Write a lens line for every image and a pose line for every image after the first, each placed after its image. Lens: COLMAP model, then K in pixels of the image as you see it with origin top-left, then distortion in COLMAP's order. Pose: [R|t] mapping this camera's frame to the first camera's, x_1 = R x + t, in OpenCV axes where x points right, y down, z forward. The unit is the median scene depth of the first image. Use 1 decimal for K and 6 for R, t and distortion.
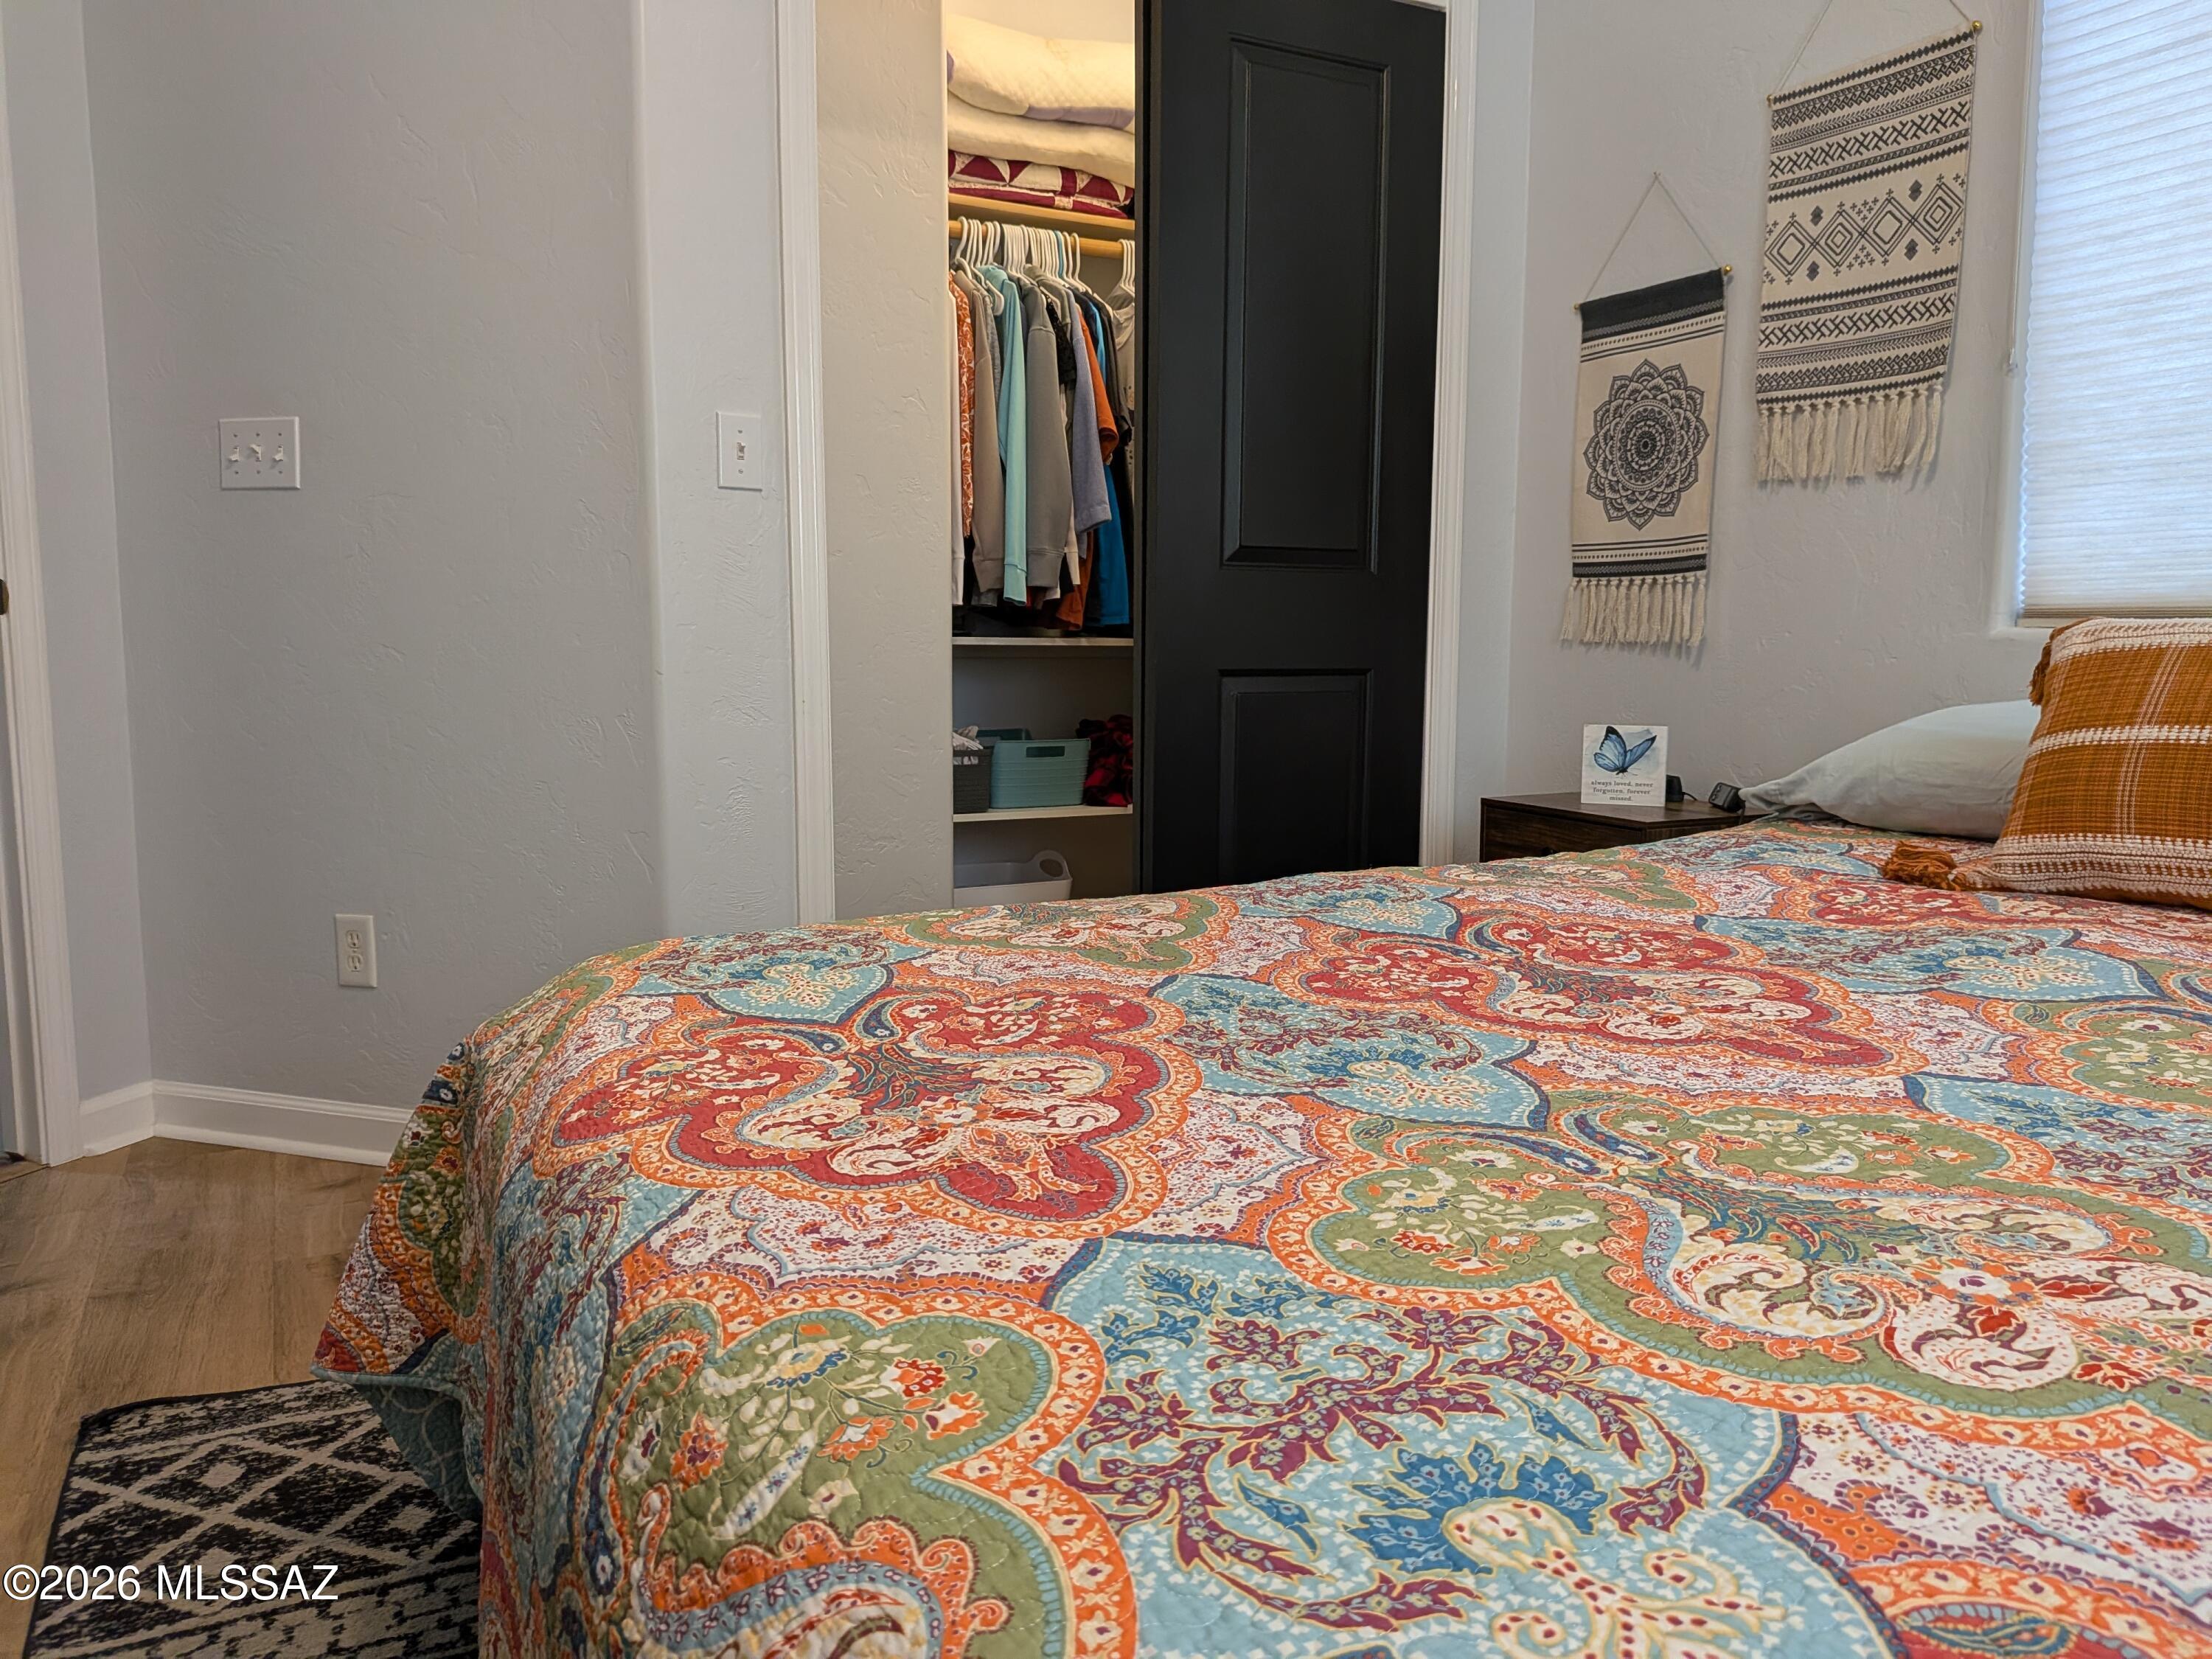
lens RADIAL K [[1592.3, 0, 1106.0], [0, 1592.3, 829.5], [0, 0, 1]] dist [-0.024813, -0.001705]
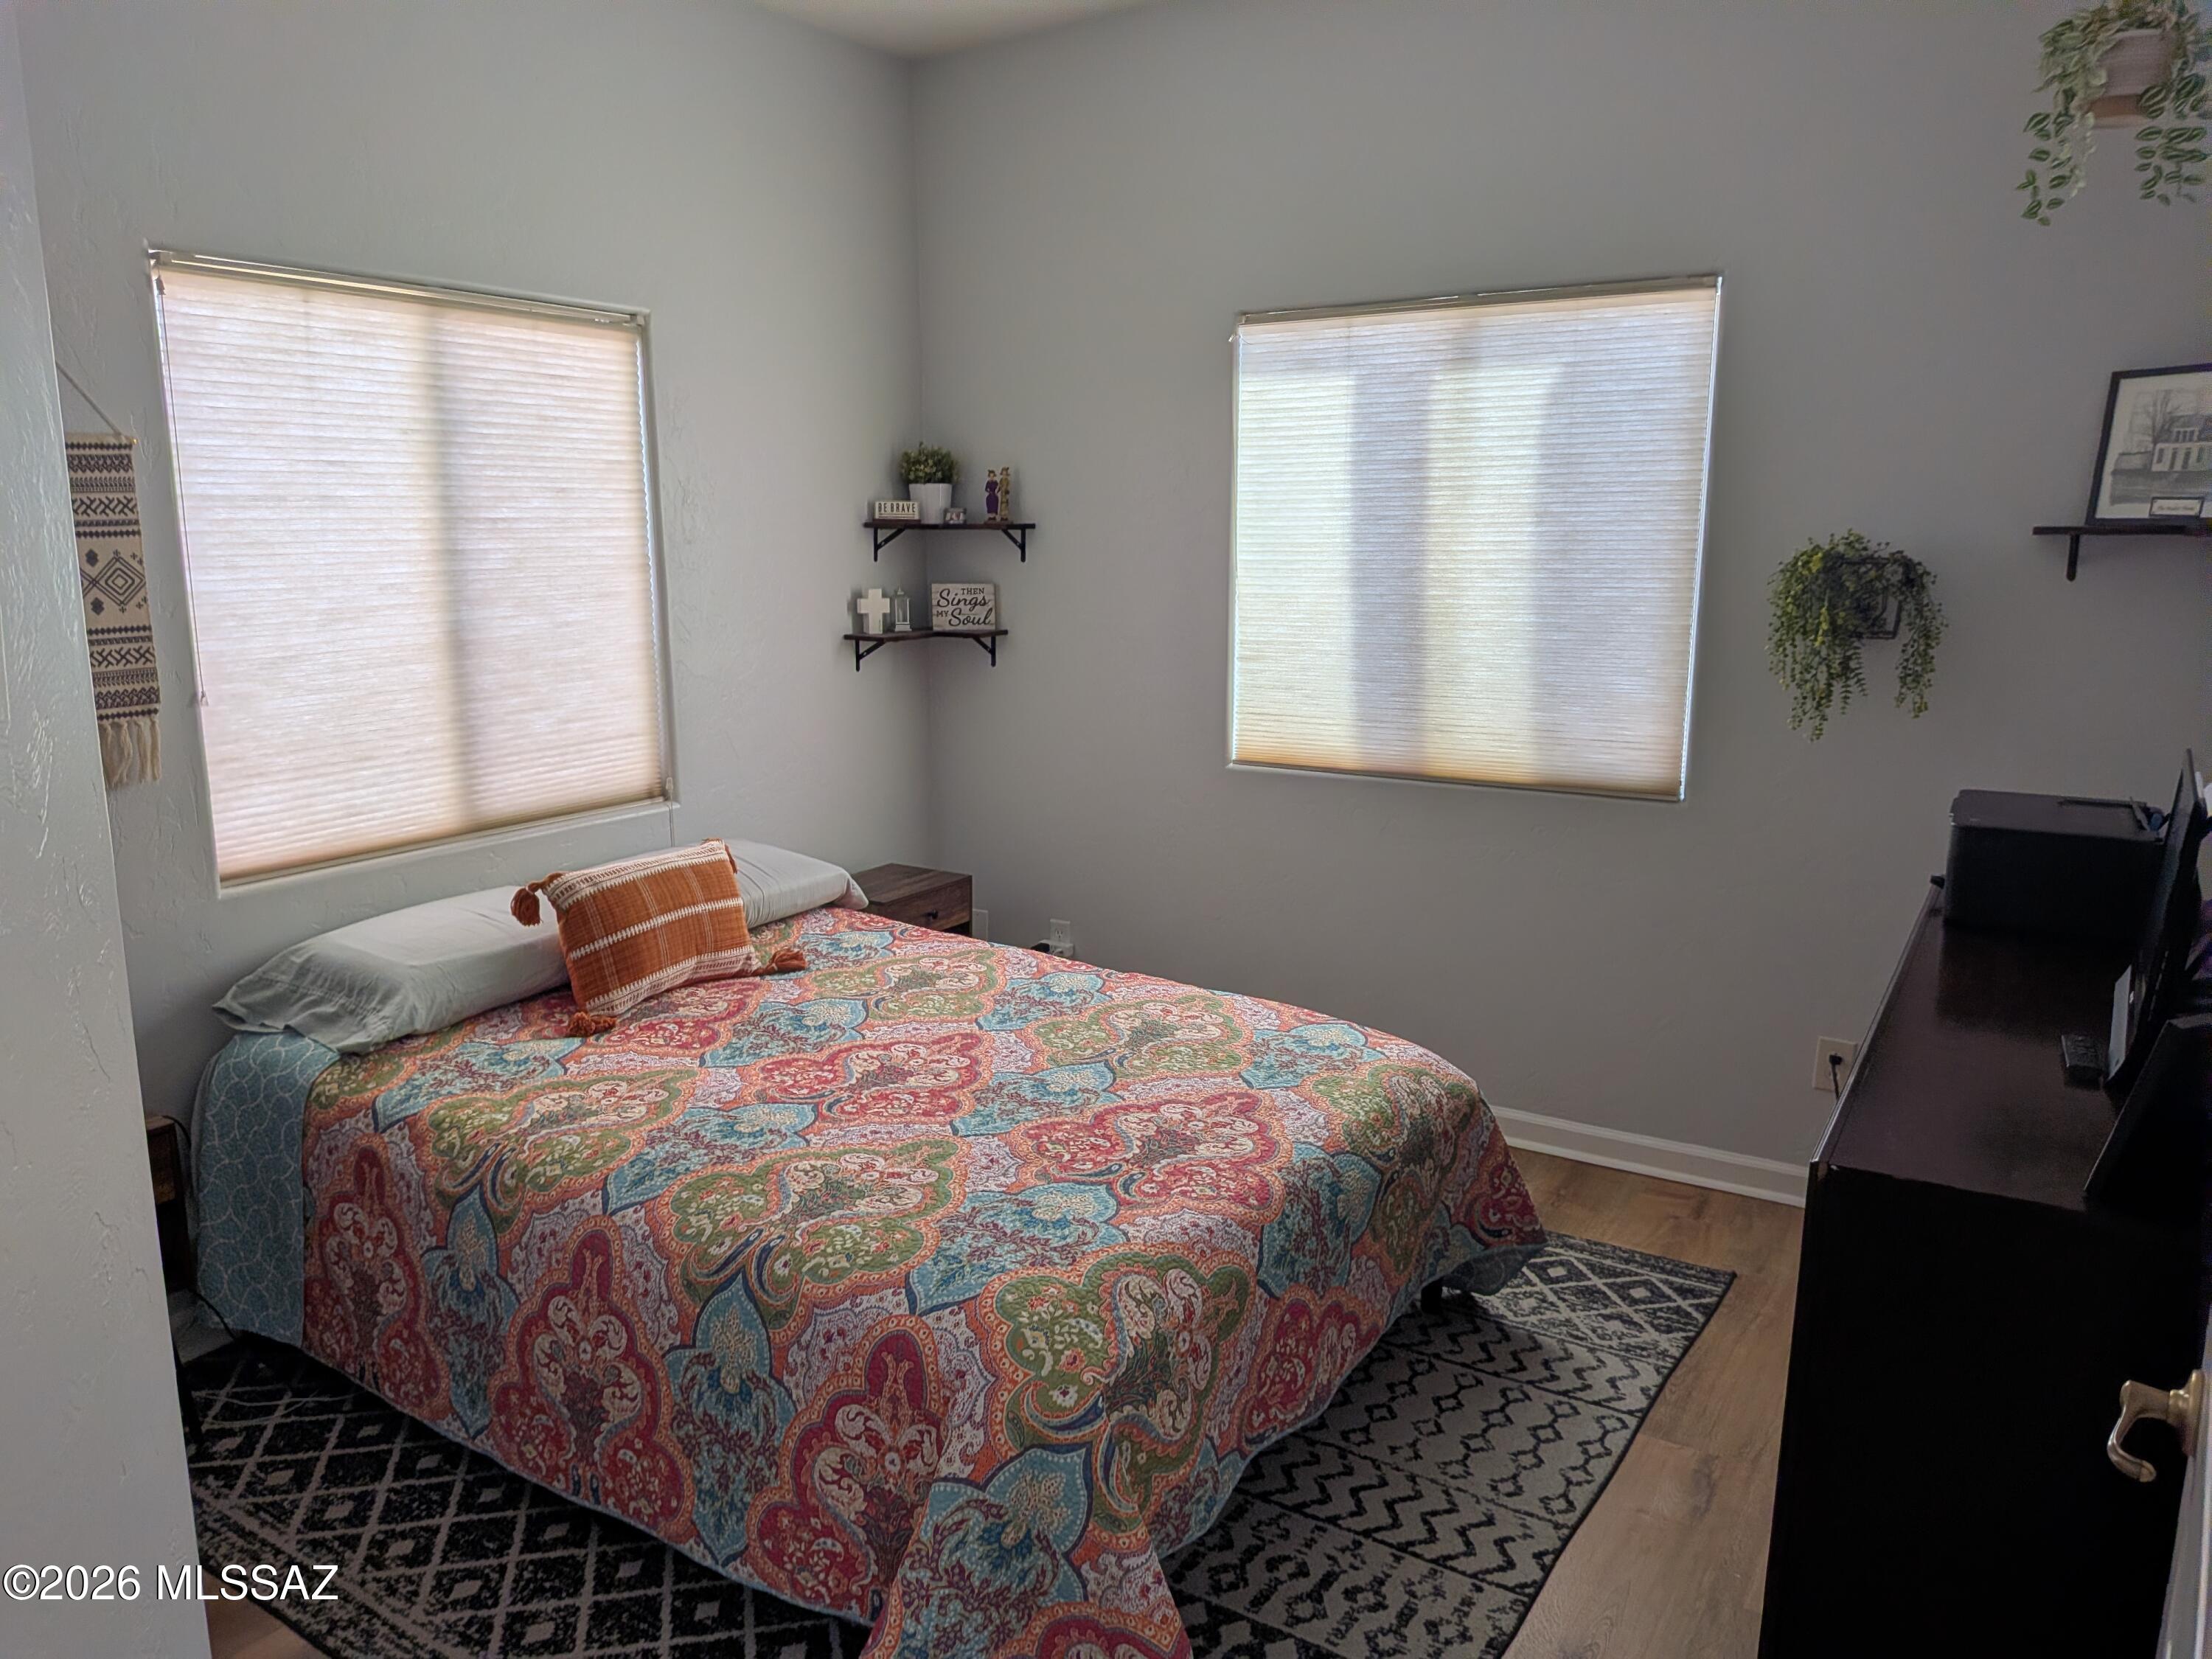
lens RADIAL K [[1592.3, 0, 1106.0], [0, 1592.3, 829.5], [0, 0, 1]] dist [-0.024813, -0.001705]
pose [[-0.531310, -0.160267, 0.831880, -1.407223], [0.109326, 0.960761, 0.254922, -0.652577], [-0.840094, 0.226389, -0.492941, 1.507604]]
